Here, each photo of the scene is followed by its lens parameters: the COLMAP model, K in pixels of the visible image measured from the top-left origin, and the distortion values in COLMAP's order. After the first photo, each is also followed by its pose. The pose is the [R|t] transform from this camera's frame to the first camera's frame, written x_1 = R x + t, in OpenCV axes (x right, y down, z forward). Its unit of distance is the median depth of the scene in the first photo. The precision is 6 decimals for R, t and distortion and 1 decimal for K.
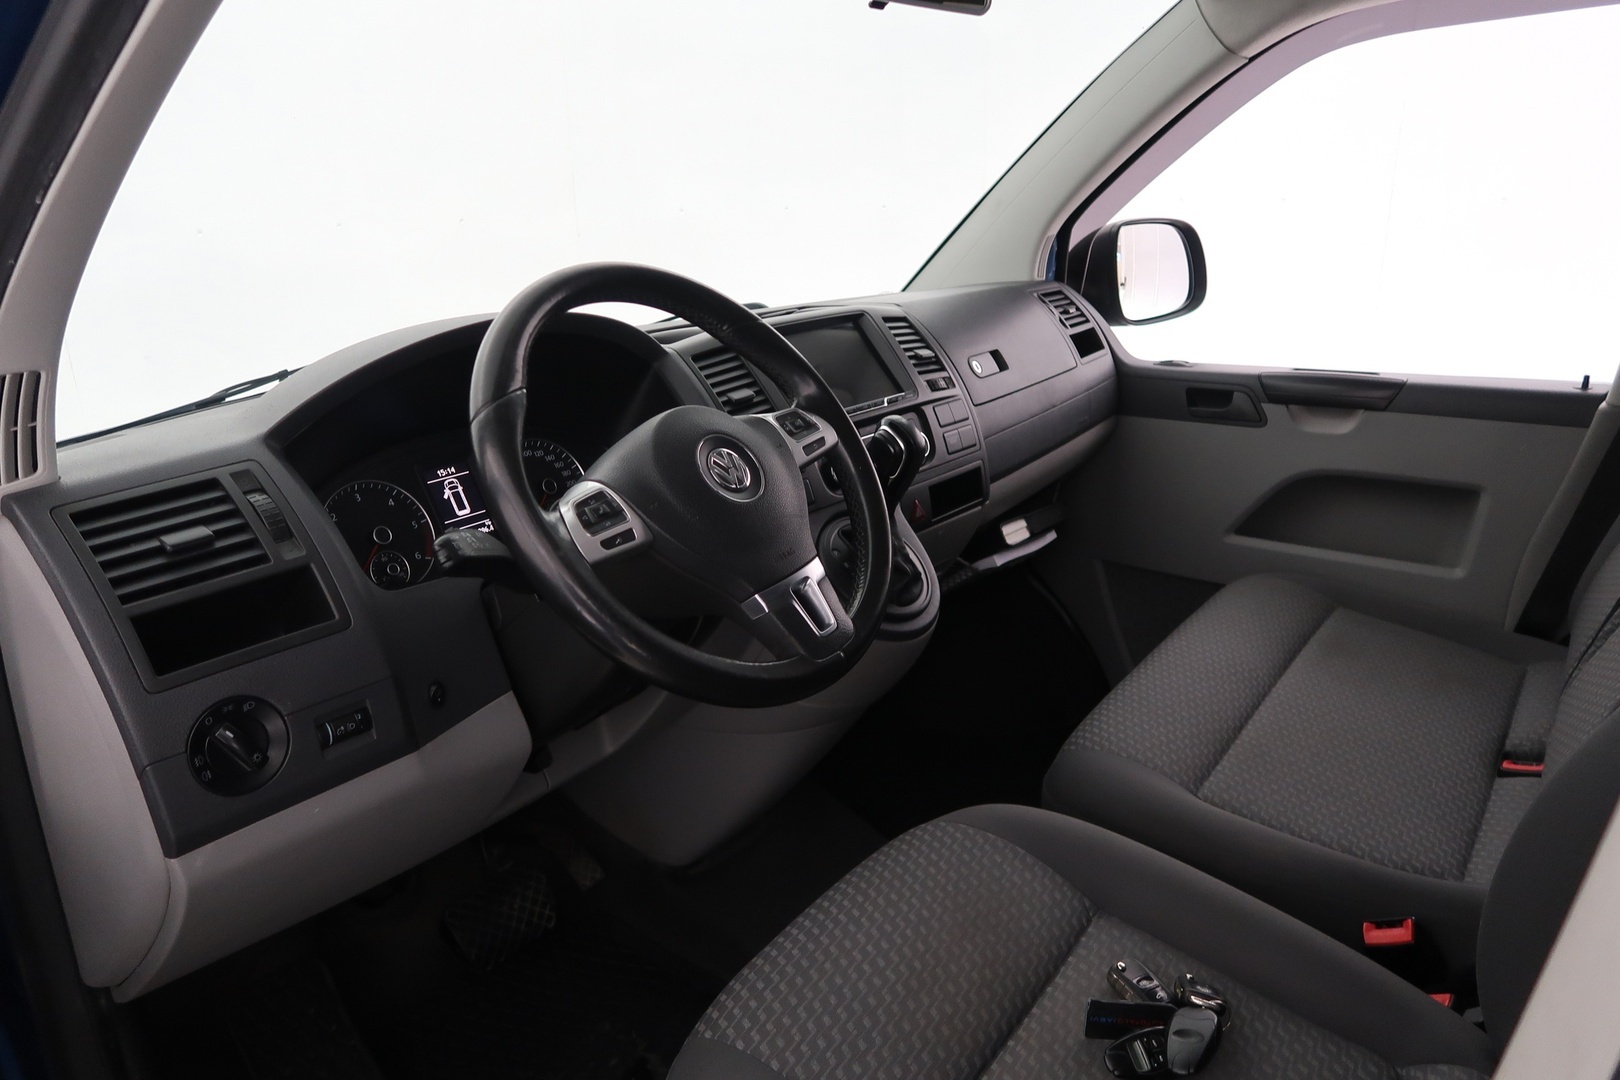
lens RADIAL K [[1110.9, 0, 809.7], [0, 1110.9, 546.3], [0, 0, 1]] dist [-0.016559, 0.002545]
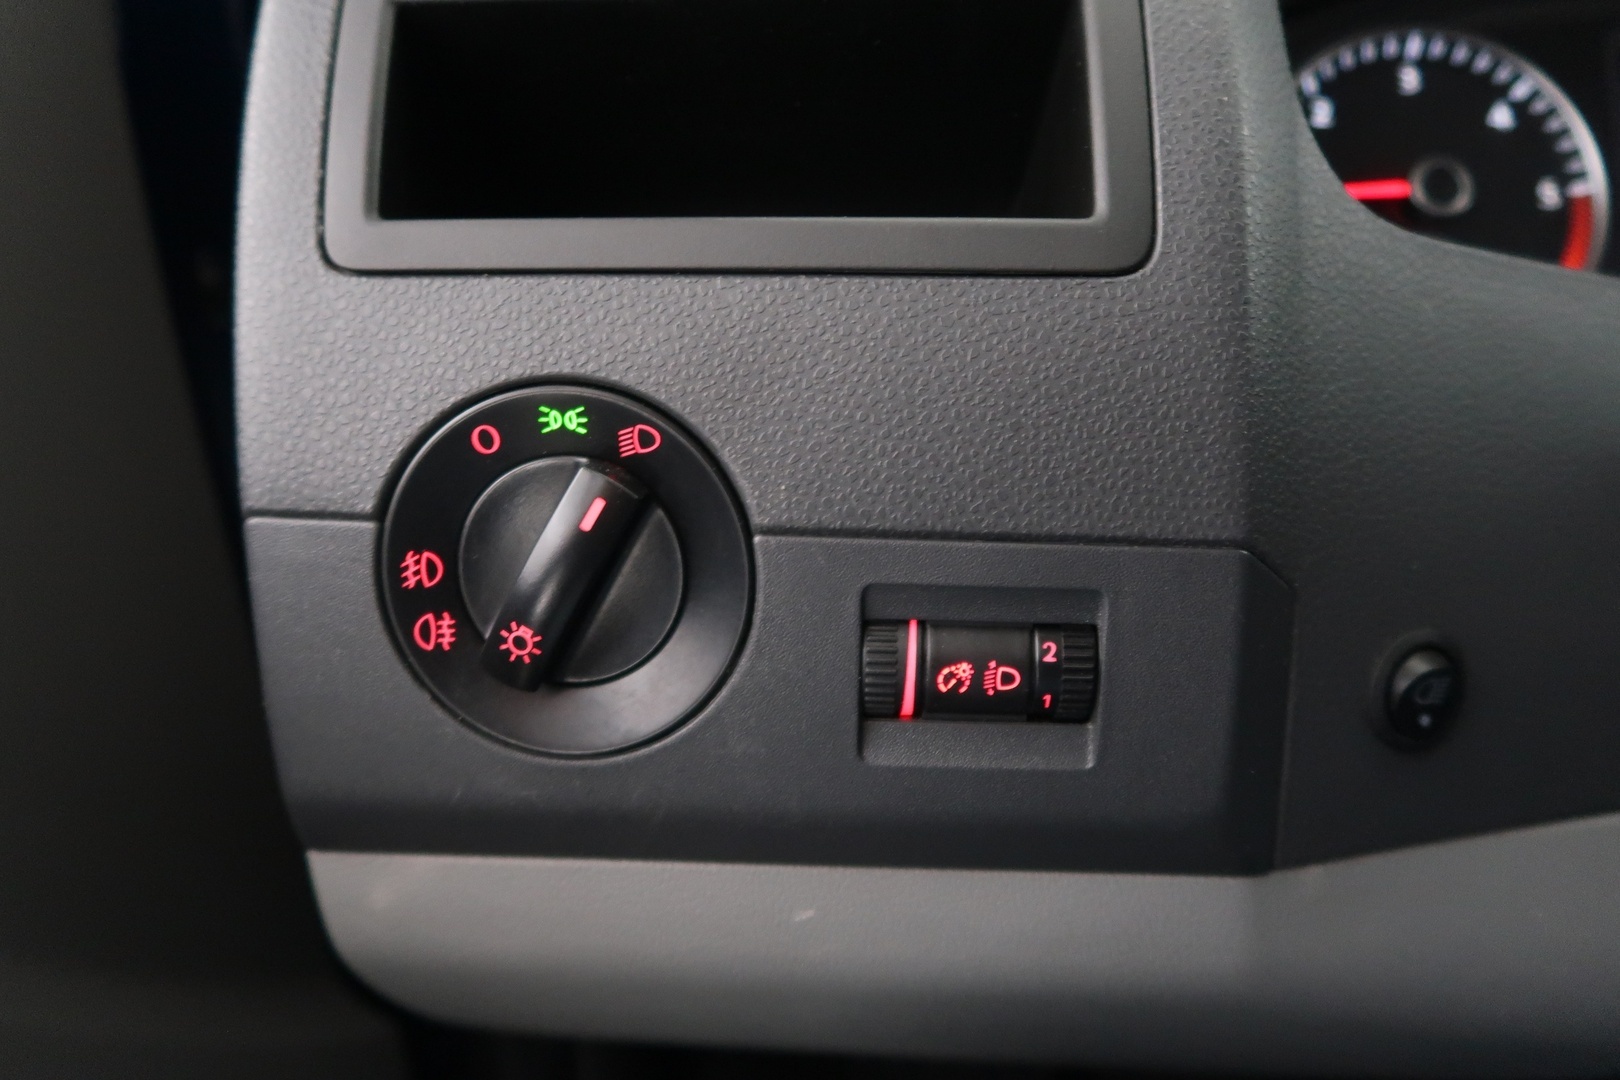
lens RADIAL K [[1110.9, 0, 809.7], [0, 1110.9, 546.3], [0, 0, 1]] dist [-0.016559, 0.002545]
pose [[0.591284, 0.308250, -0.745228, -0.273798], [-0.265782, 0.946927, 0.180800, 0.105553], [0.761408, 0.091164, 0.641831, 0.823495]]
